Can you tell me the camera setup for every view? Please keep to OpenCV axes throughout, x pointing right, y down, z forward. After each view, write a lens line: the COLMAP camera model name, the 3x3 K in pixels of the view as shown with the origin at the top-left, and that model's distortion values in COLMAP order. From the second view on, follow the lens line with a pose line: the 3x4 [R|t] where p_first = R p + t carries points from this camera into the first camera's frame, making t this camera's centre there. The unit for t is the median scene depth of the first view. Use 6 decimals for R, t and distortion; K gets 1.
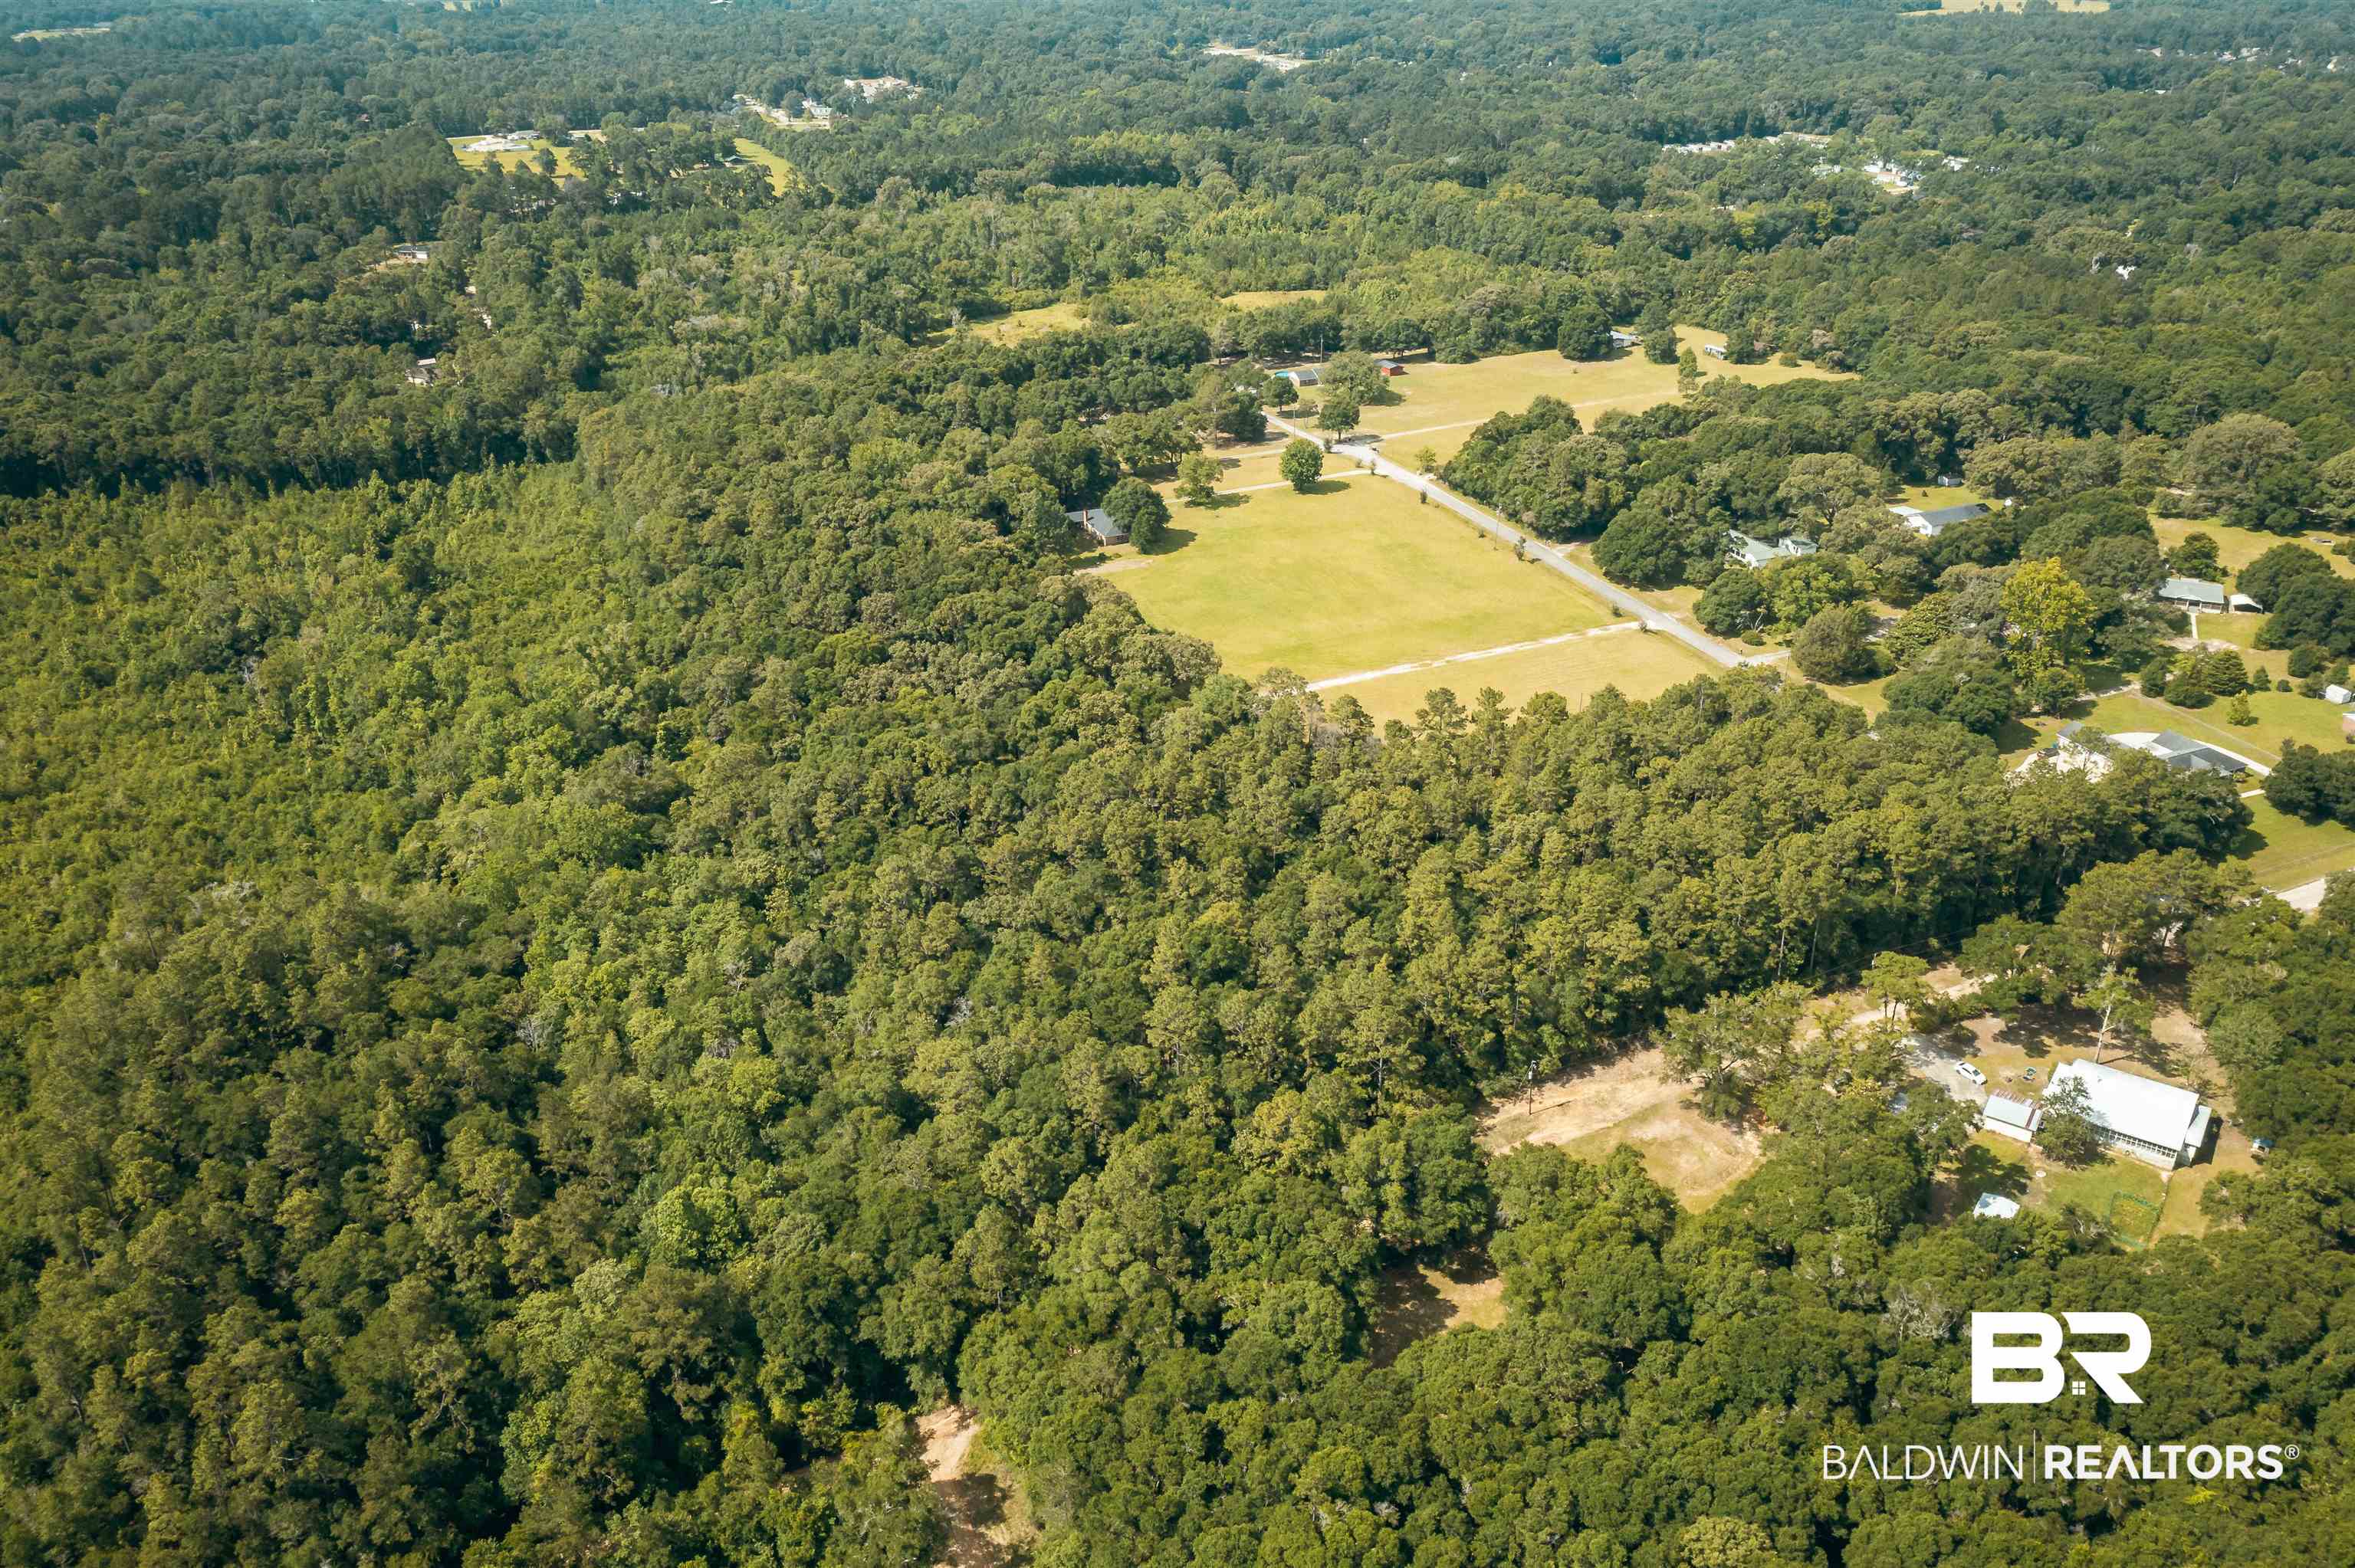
lens RADIAL K [[1870.0, 0, 1177.5], [0, 1870.0, 784.0], [0, 0, 1]] dist [0.001458, -0.023902]
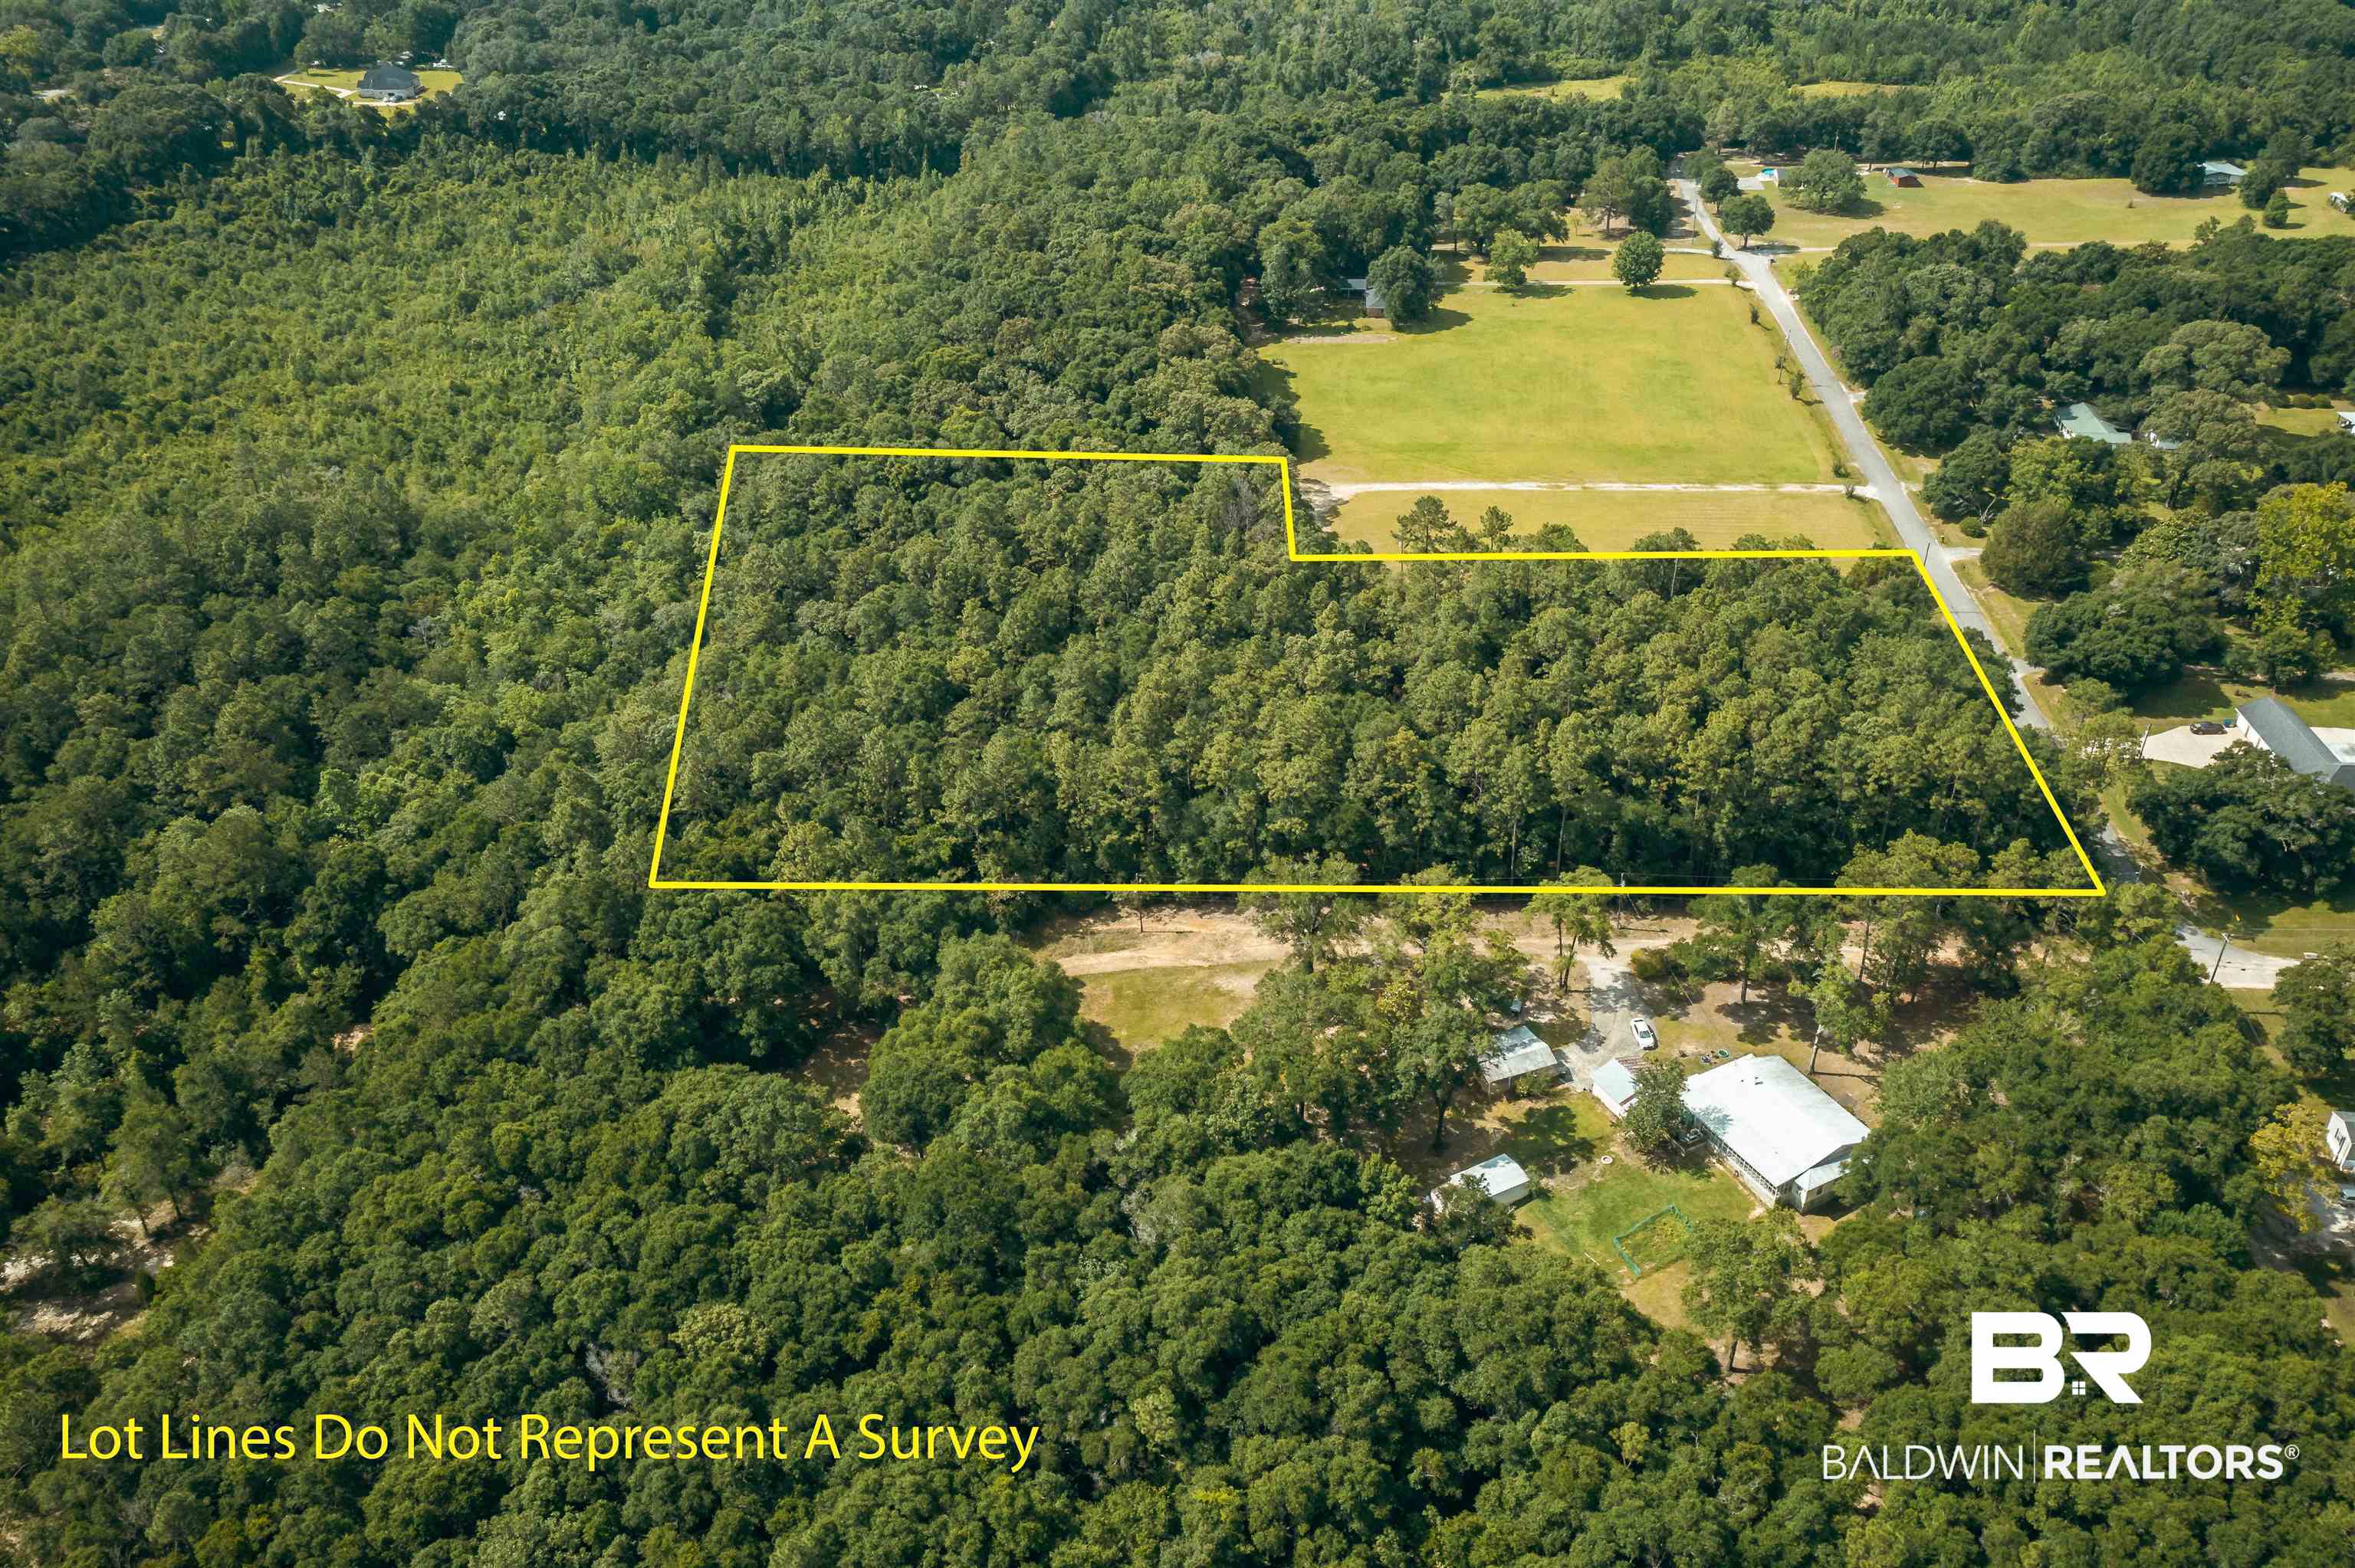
lens RADIAL K [[1887.7, 0, 1177.5], [0, 1887.7, 784.0], [0, 0, 1]] dist [-0.007971, -0.002033]
pose [[0.880009, 0.237608, -0.411249, 0.300544], [-0.195358, 0.970312, 0.142583, -0.015820], [0.432919, -0.045134, 0.900302, 0.092215]]
